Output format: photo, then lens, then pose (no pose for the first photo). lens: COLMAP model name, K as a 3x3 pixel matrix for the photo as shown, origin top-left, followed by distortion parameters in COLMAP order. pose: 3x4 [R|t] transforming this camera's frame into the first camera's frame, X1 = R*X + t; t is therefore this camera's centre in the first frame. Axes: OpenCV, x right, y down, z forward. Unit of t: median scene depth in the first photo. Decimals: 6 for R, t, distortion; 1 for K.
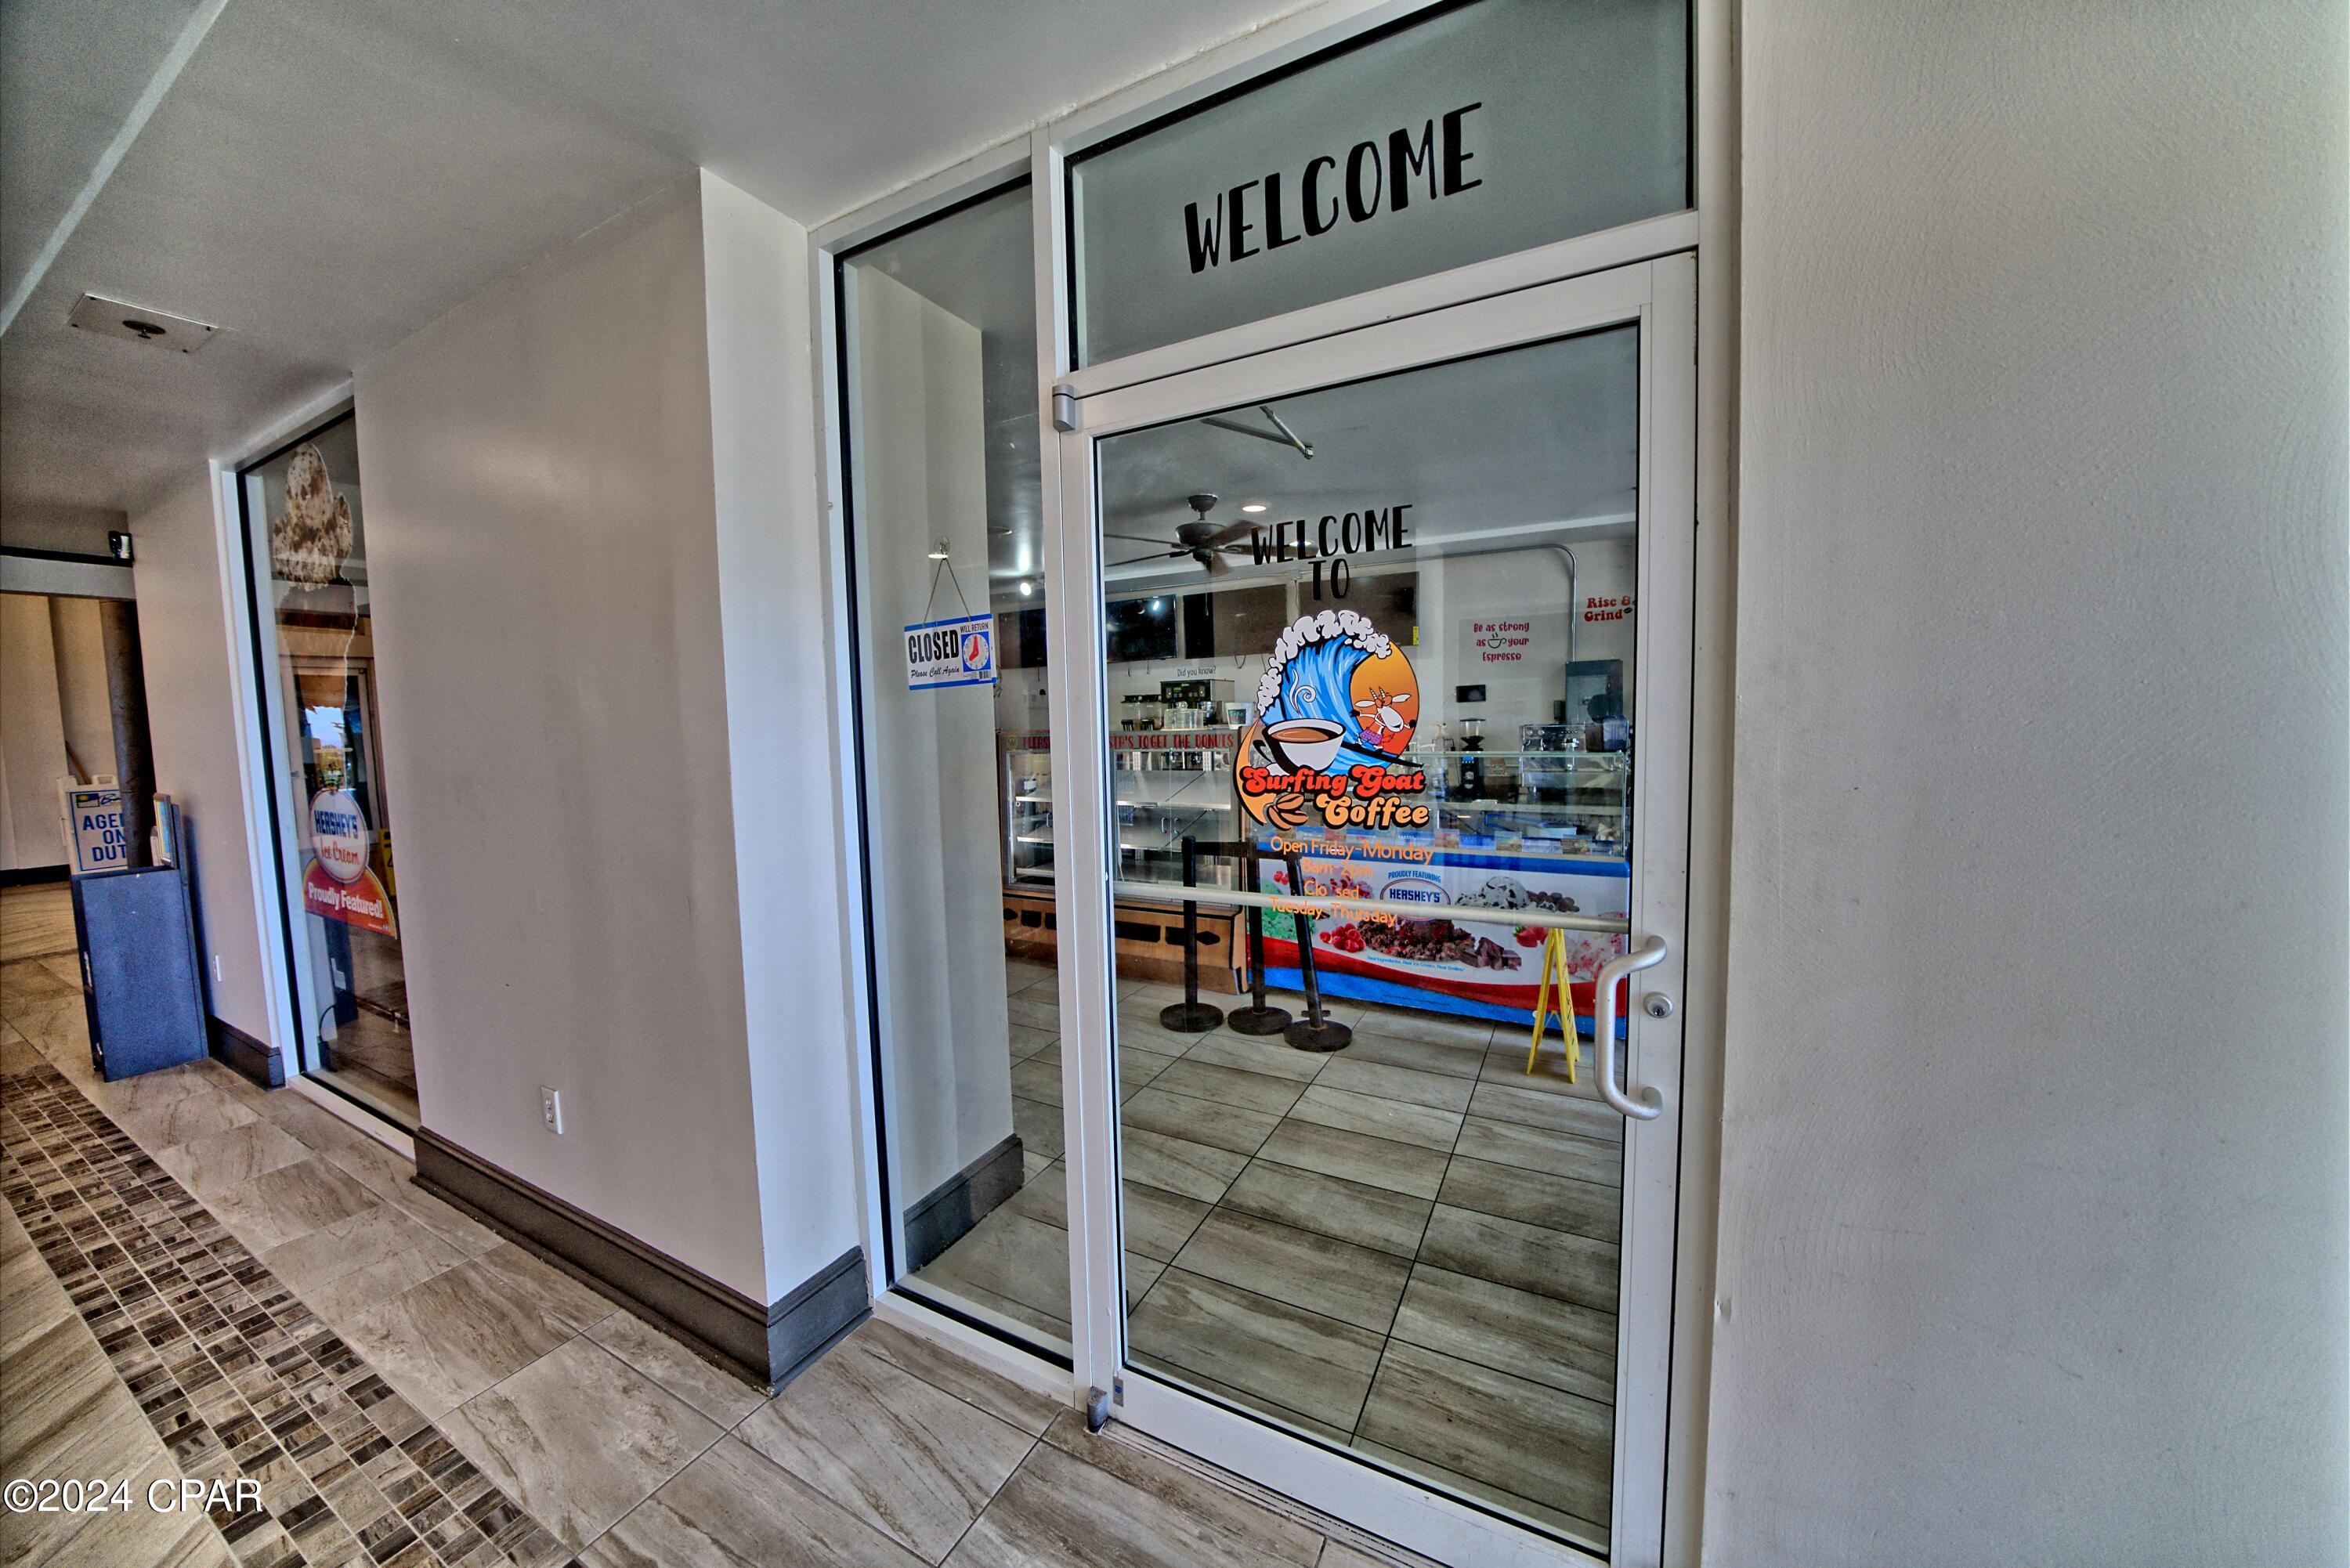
lens RADIAL K [[828.6, 0, 1175.0], [0, 828.6, 784.0], [0, 0, 1]] dist [-0.001830, -0.000324]
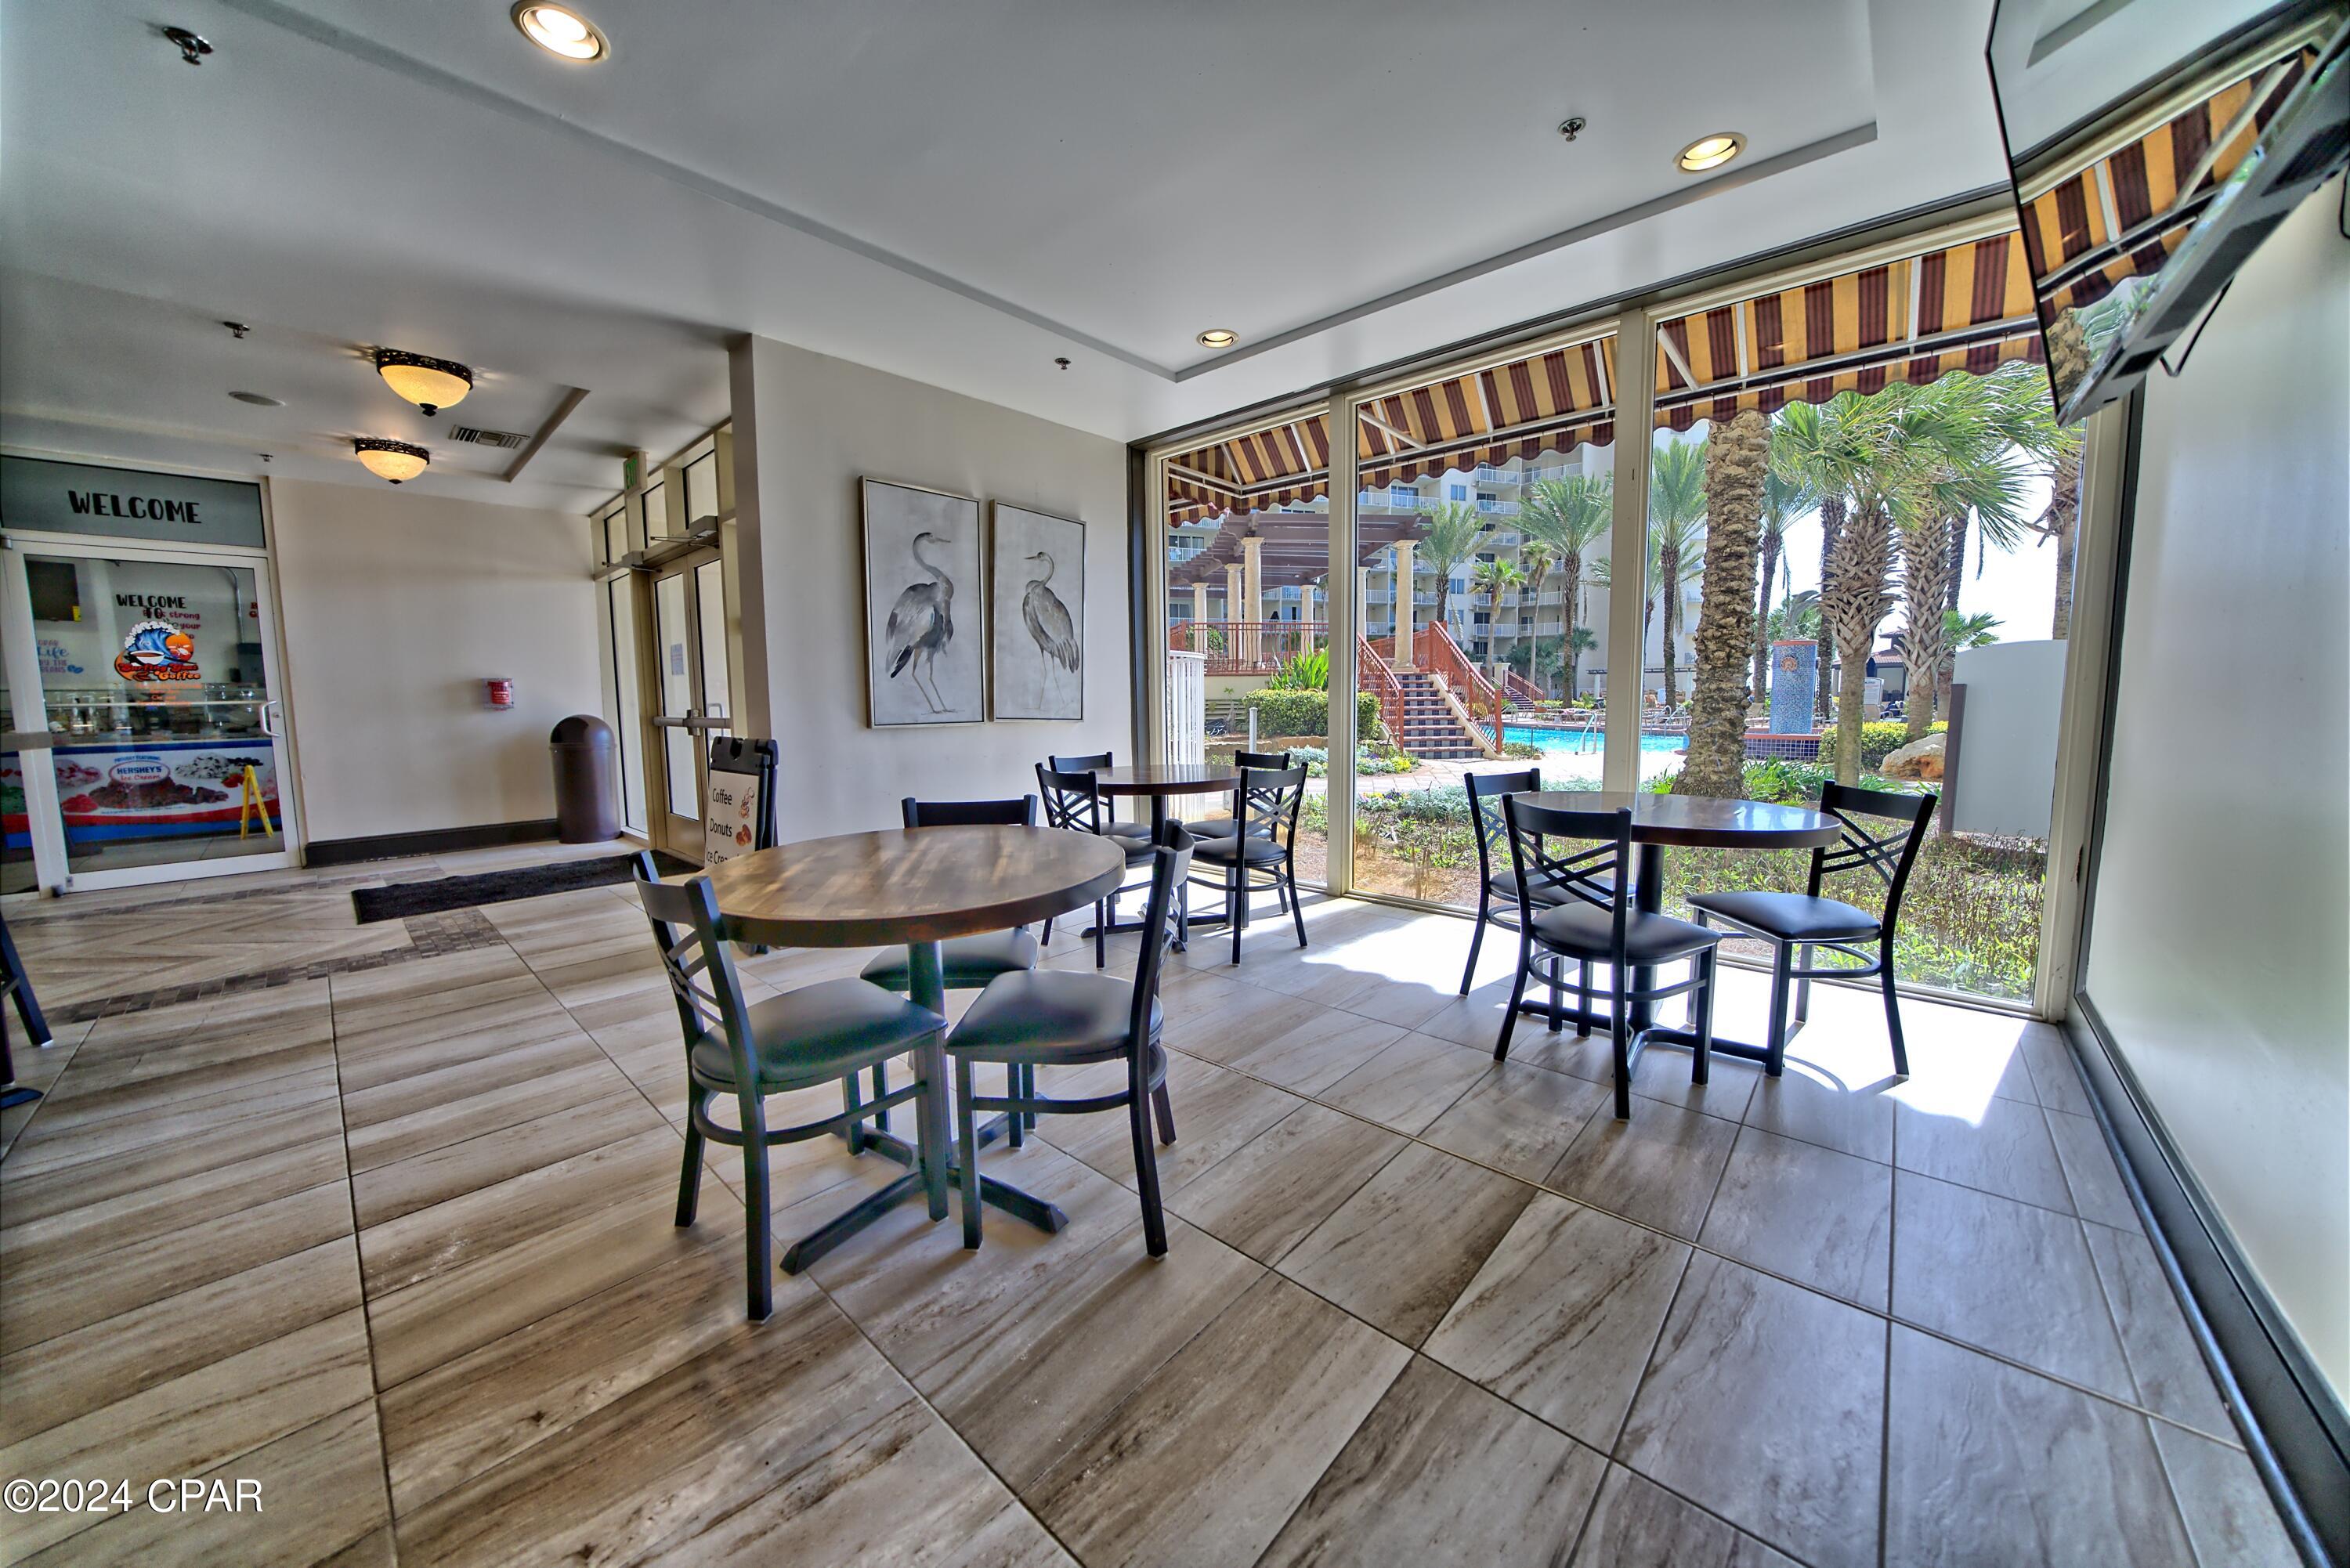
lens RADIAL K [[828.6, 0, 1175.0], [0, 828.6, 784.0], [0, 0, 1]] dist [-0.001830, -0.000324]
pose [[0.275510, -0.075642, 0.958318, -2.000572], [0.072848, 0.995676, 0.057647, 0.586263], [-0.958534, 0.053930, 0.279829, -4.049944]]
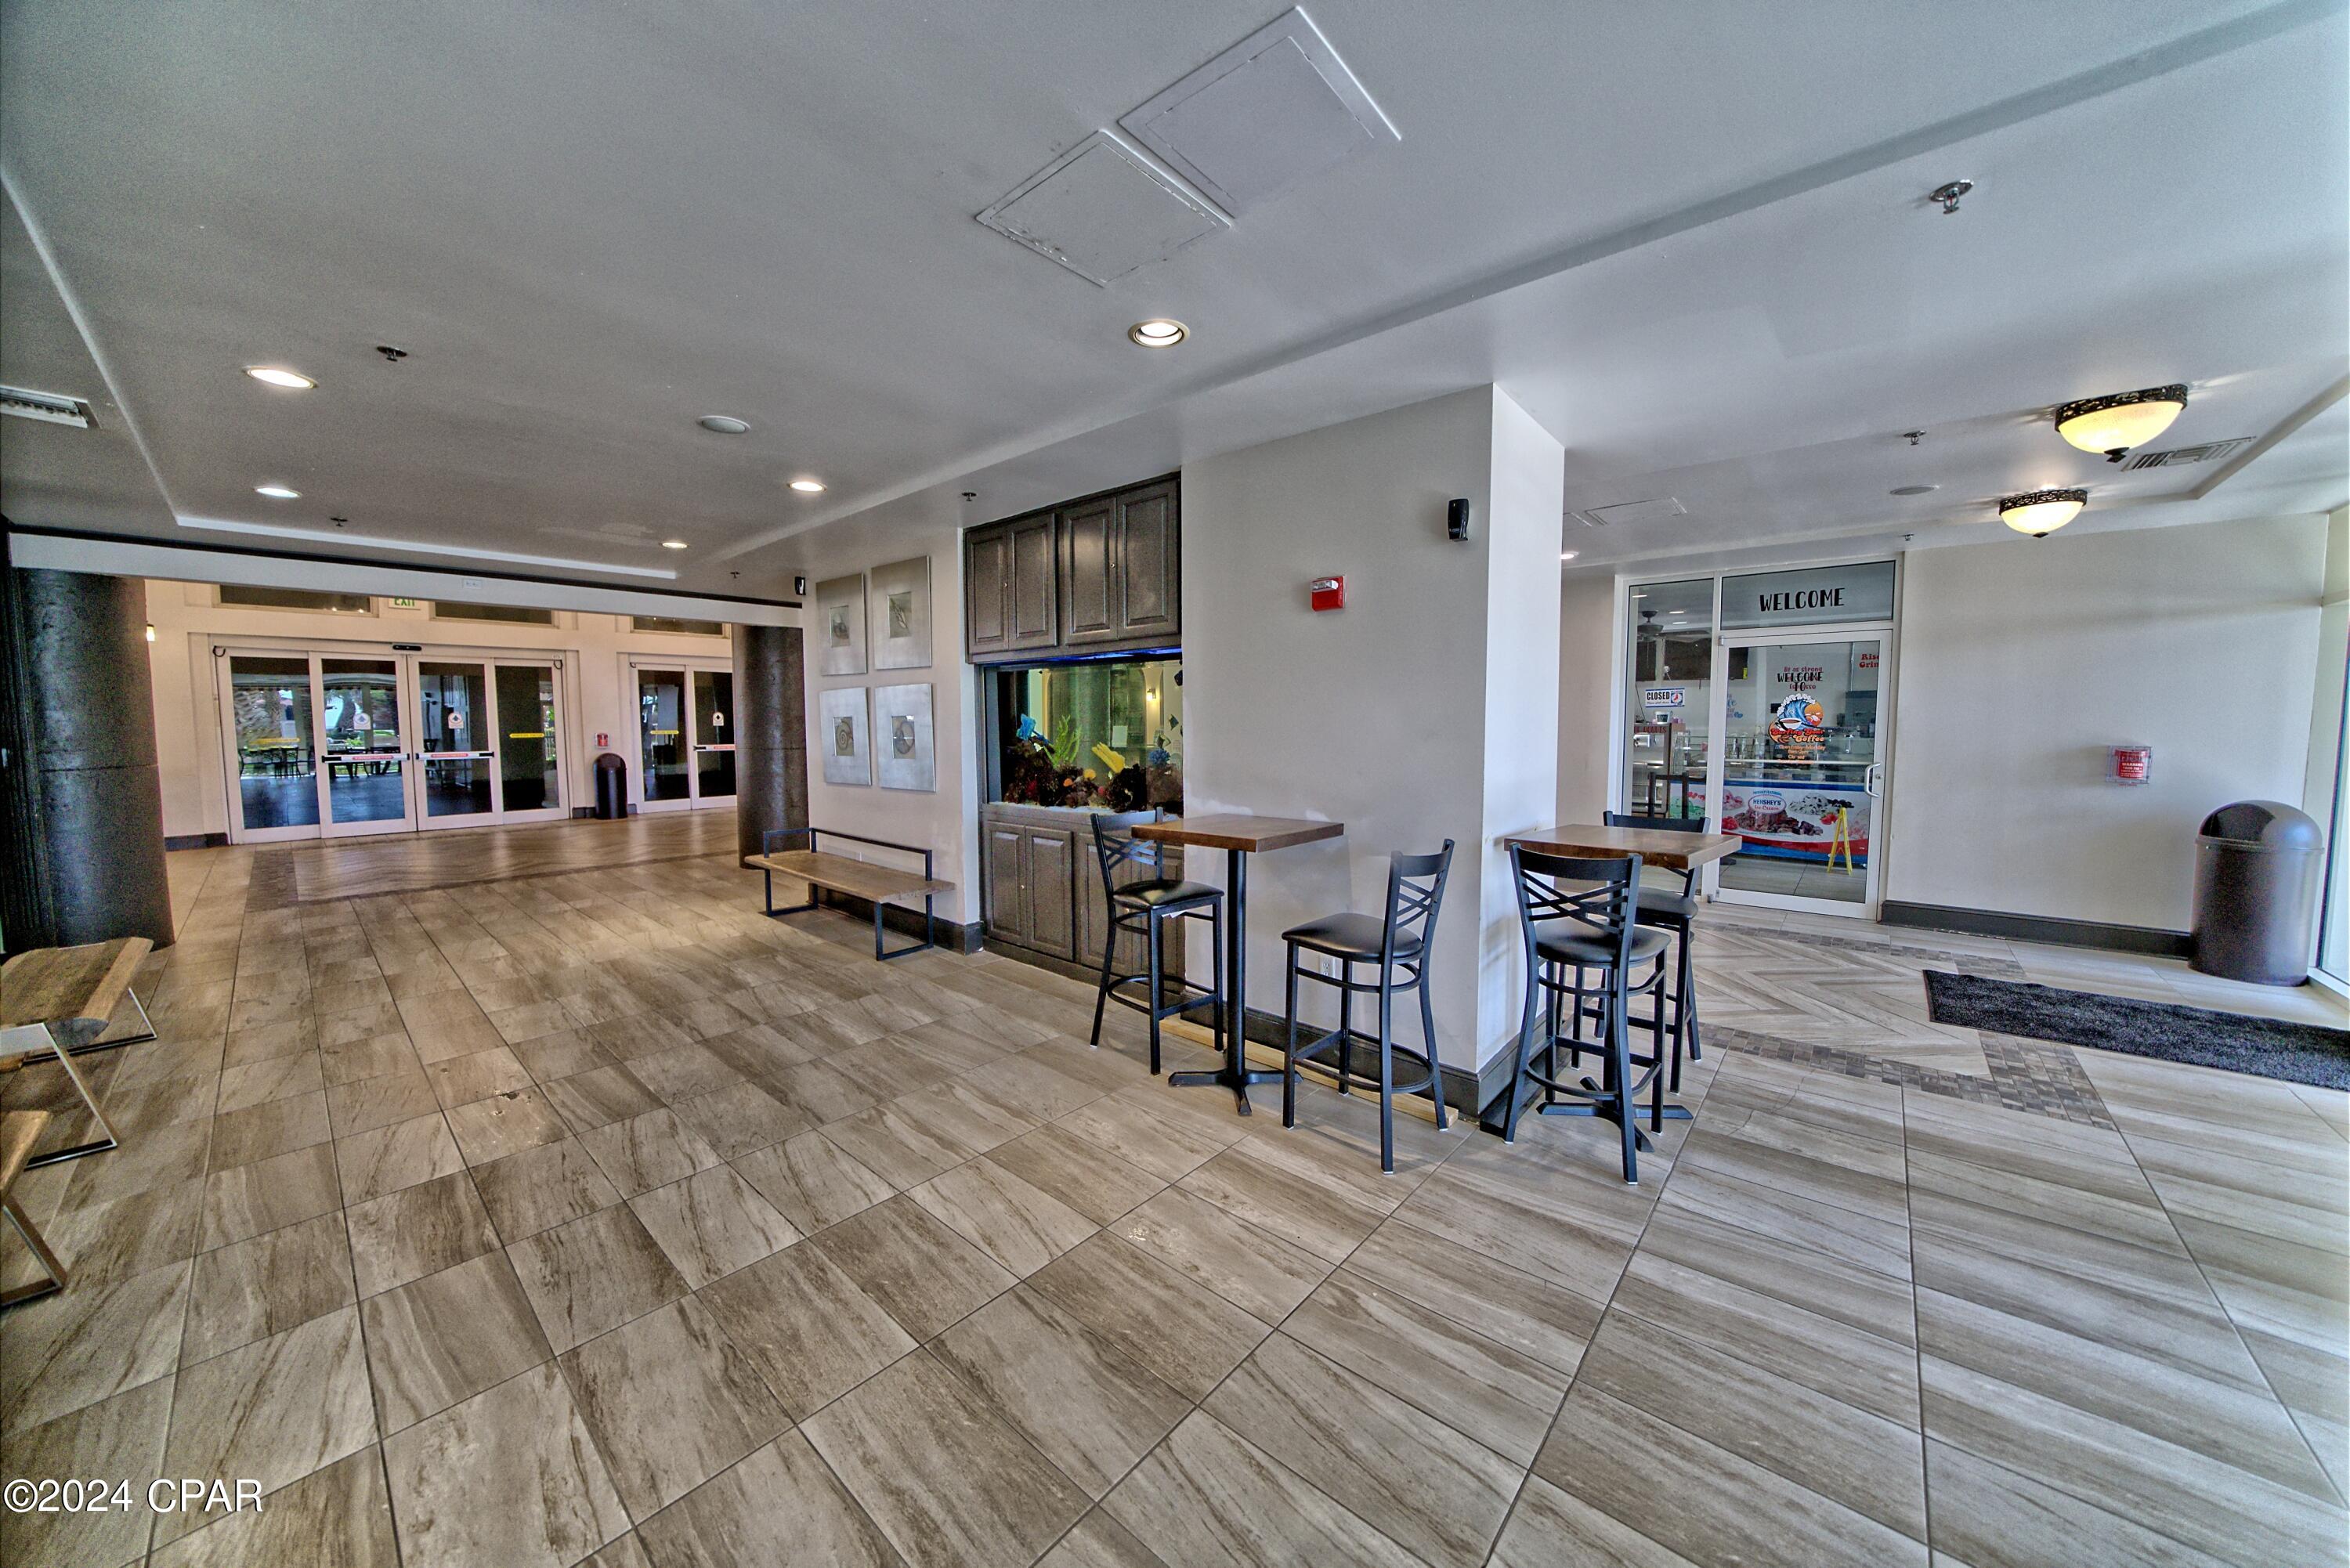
lens RADIAL K [[812.3, 0, 1157.1], [0, 812.3, 778.9], [0, 0, 1]] dist [-0.014069, 0.000139]
pose [[0.968880, 0.040660, -0.244167, -1.956813], [-0.042174, 0.999110, -0.000977, 0.375408], [0.243910, 0.011244, 0.969733, -3.783432]]
